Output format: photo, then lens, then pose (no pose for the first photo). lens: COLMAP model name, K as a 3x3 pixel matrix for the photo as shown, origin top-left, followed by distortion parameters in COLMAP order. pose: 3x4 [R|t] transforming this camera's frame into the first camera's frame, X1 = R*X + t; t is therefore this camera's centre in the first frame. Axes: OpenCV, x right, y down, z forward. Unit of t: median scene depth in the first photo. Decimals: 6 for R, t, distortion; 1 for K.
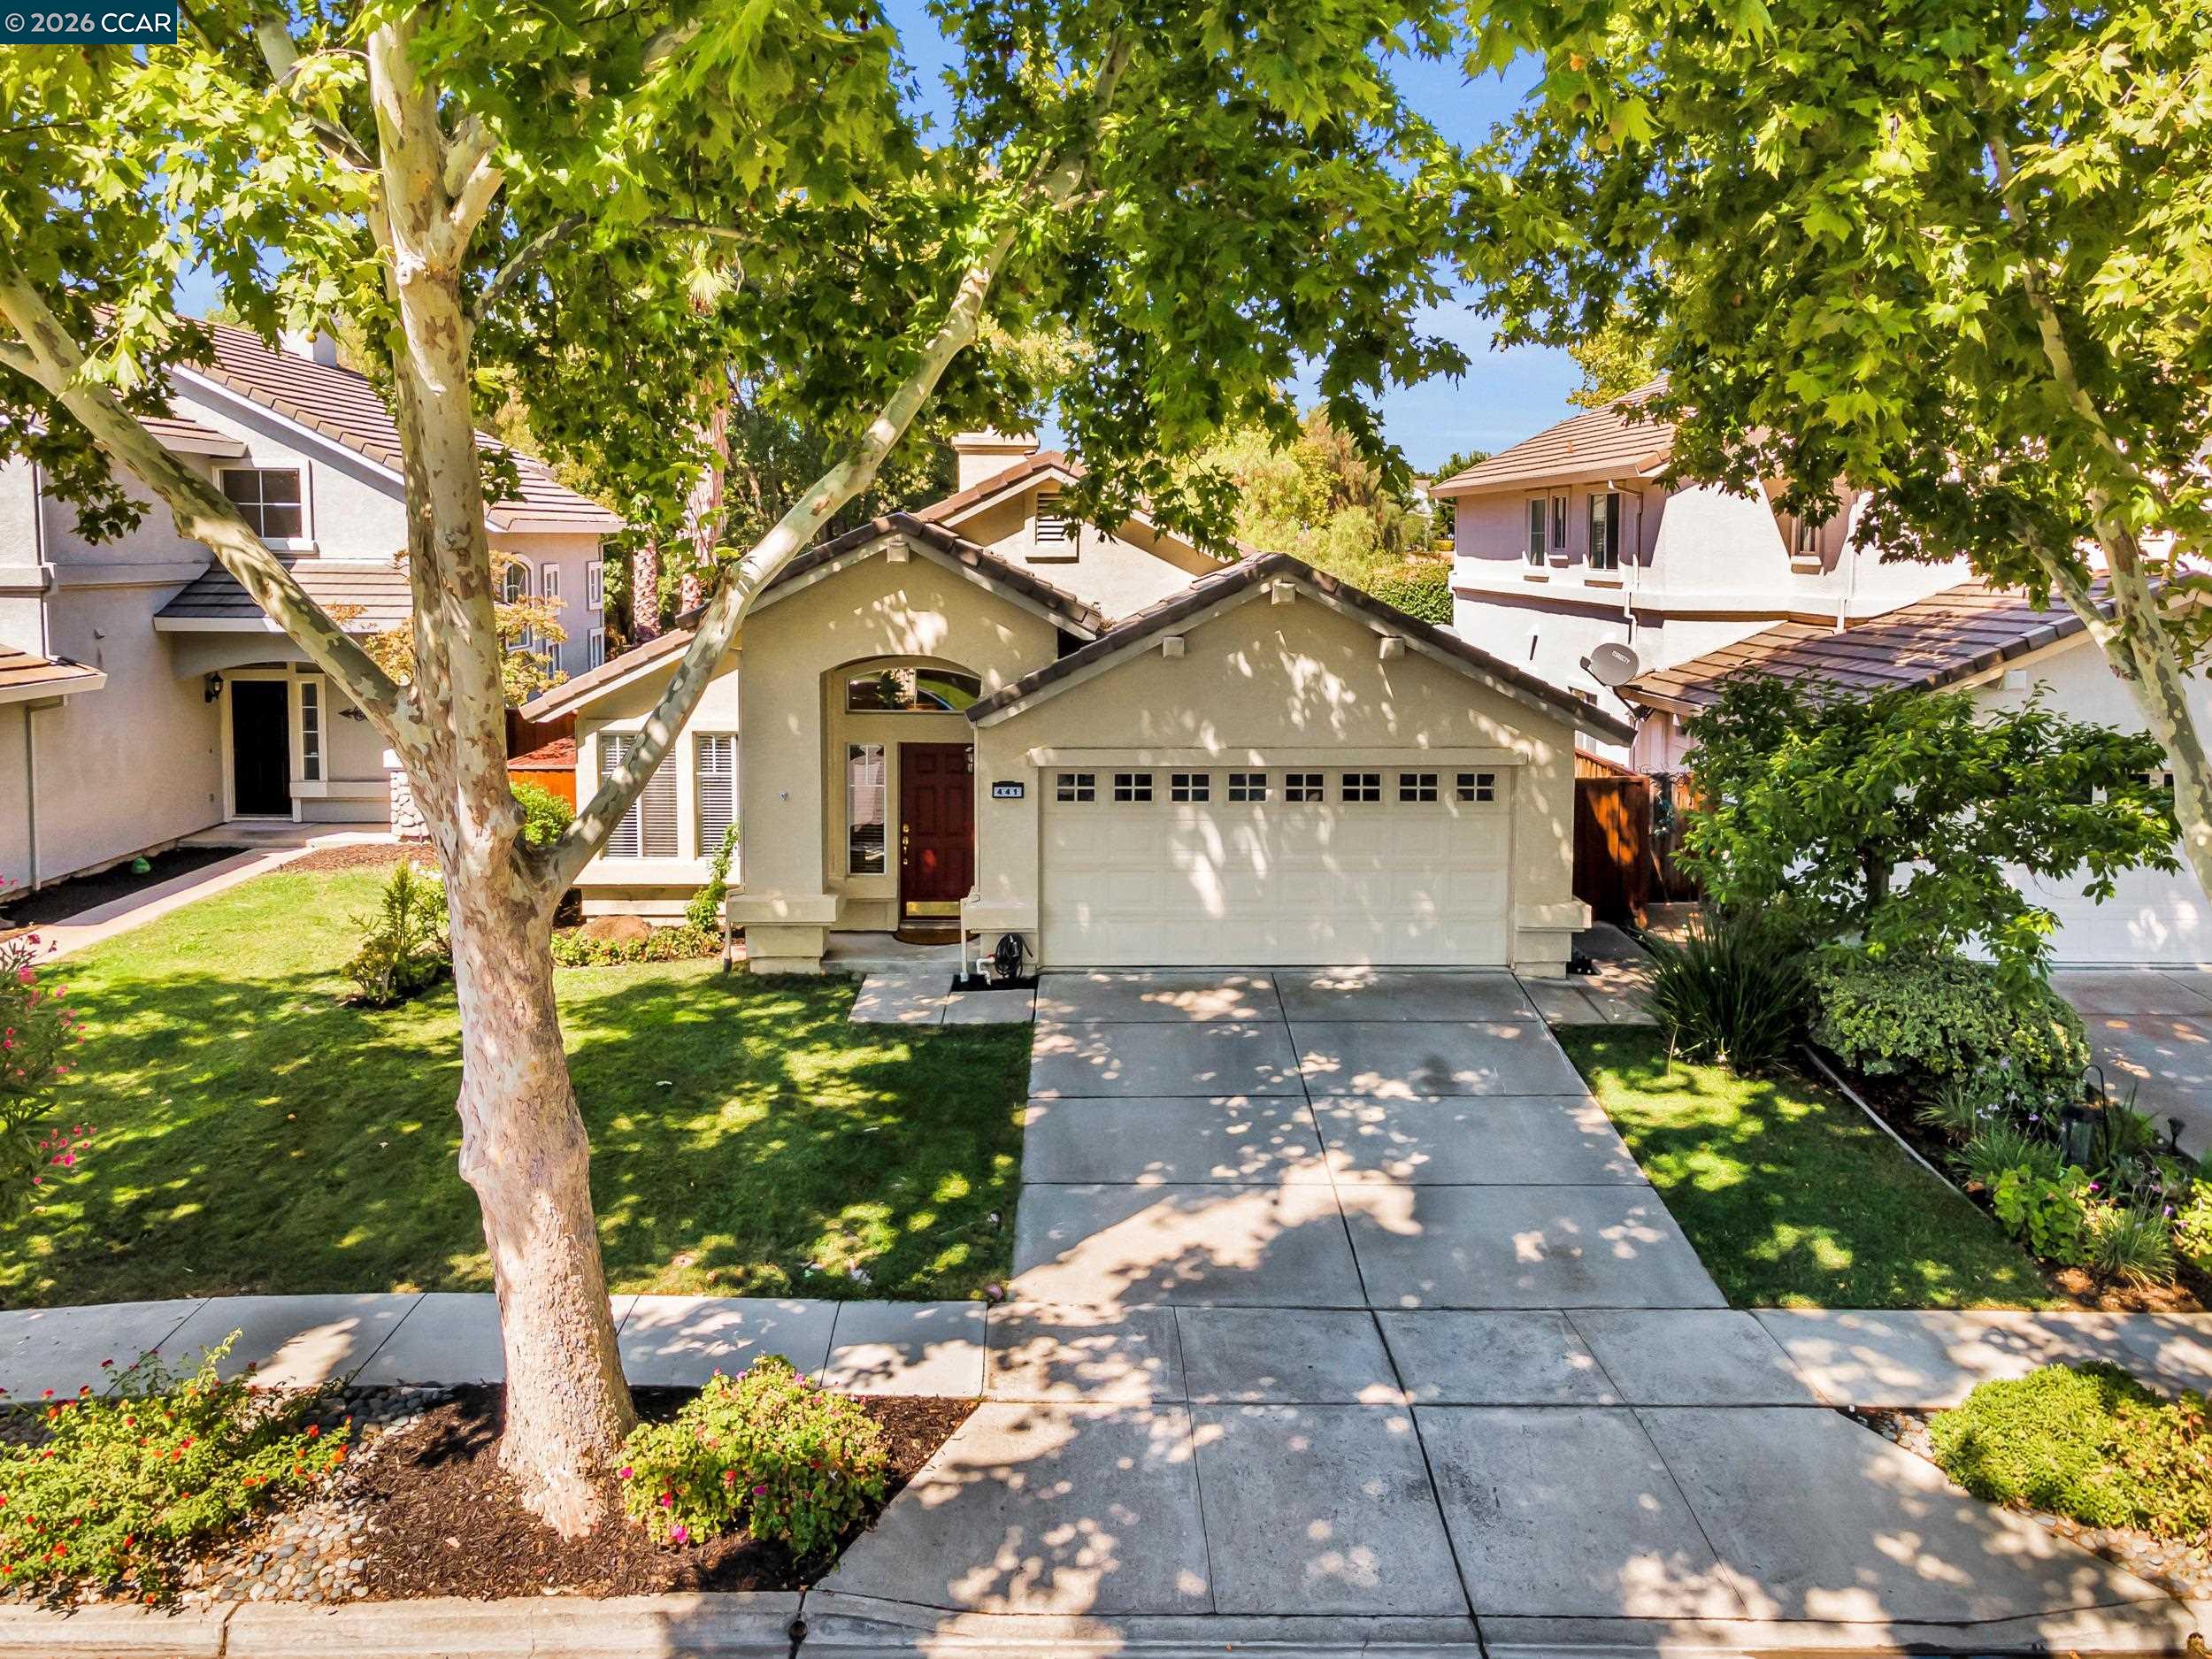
lens RADIAL K [[1649.8, 0, 1104.9], [0, 1649.8, 820.4], [0, 0, 1]] dist [0.034374, 0.012001]
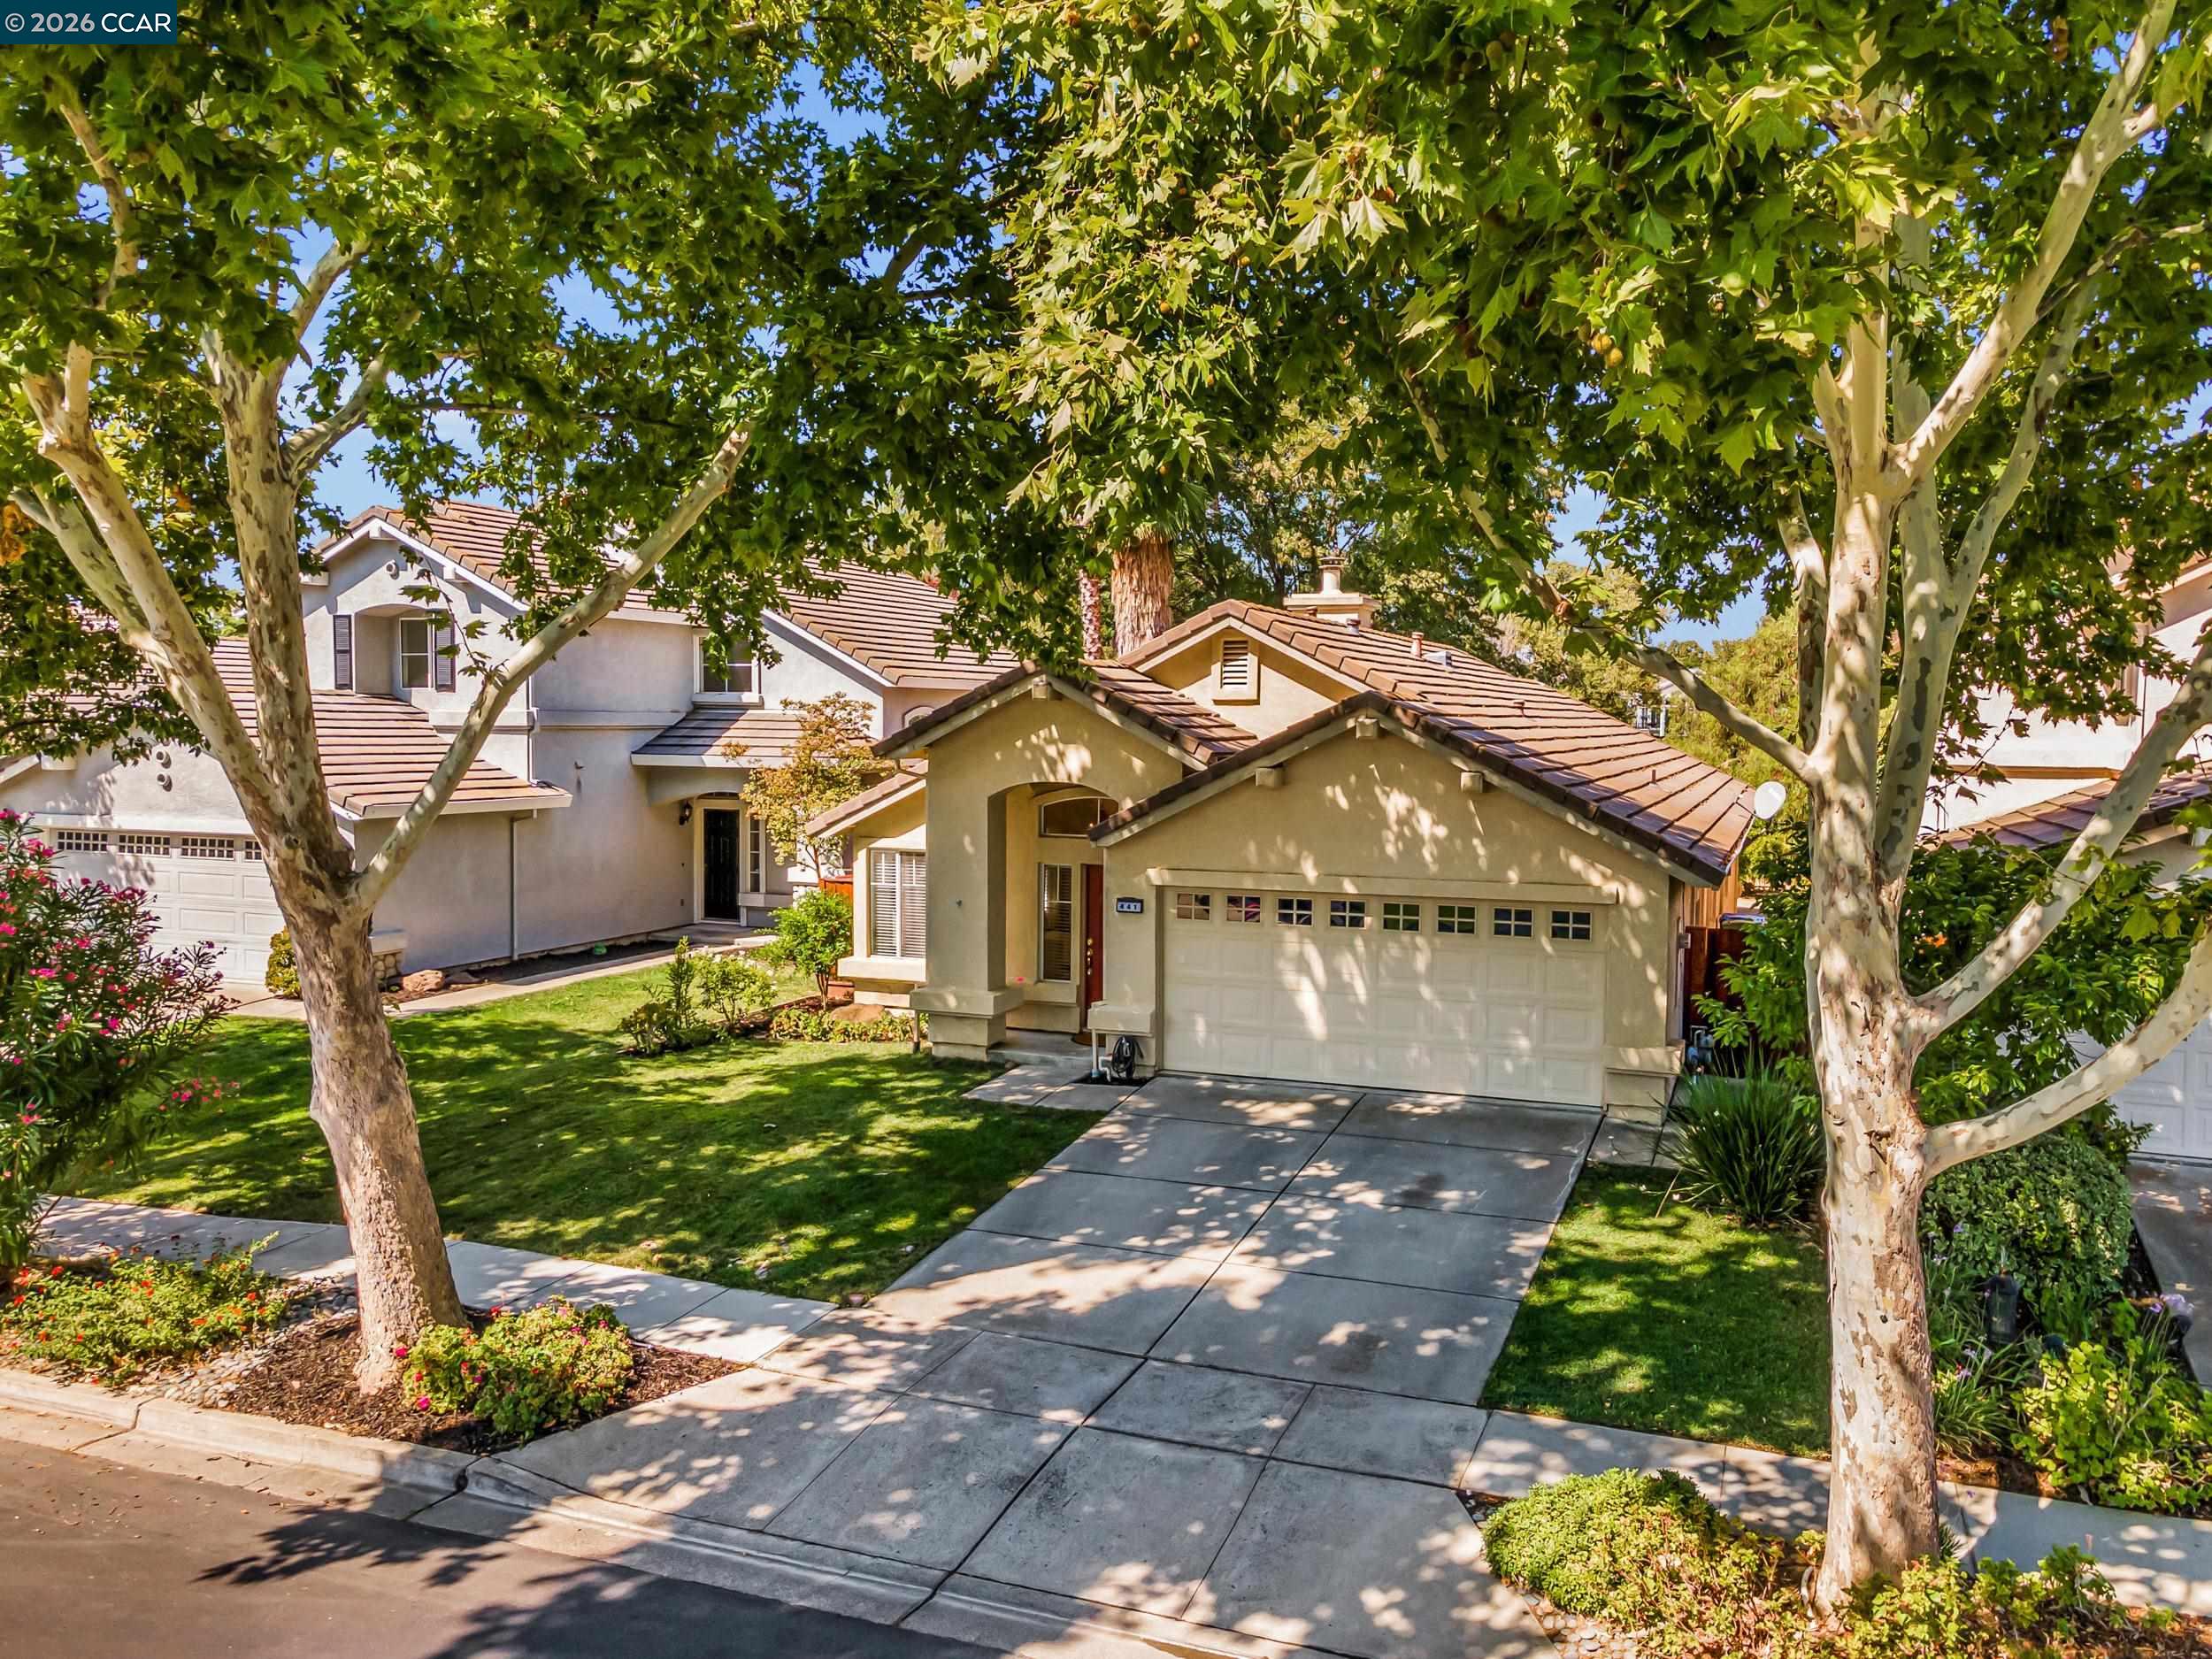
lens RADIAL K [[1649.8, 0, 1227.2], [0, 1649.8, 963.8], [0, 0, 1]] dist [0.034374, 0.012001]
pose [[0.934790, 0.056116, -0.350740, 0.515461], [-0.064589, 0.997834, -0.012495, 0.039306], [0.349279, 0.034334, 0.936390, -0.013799]]
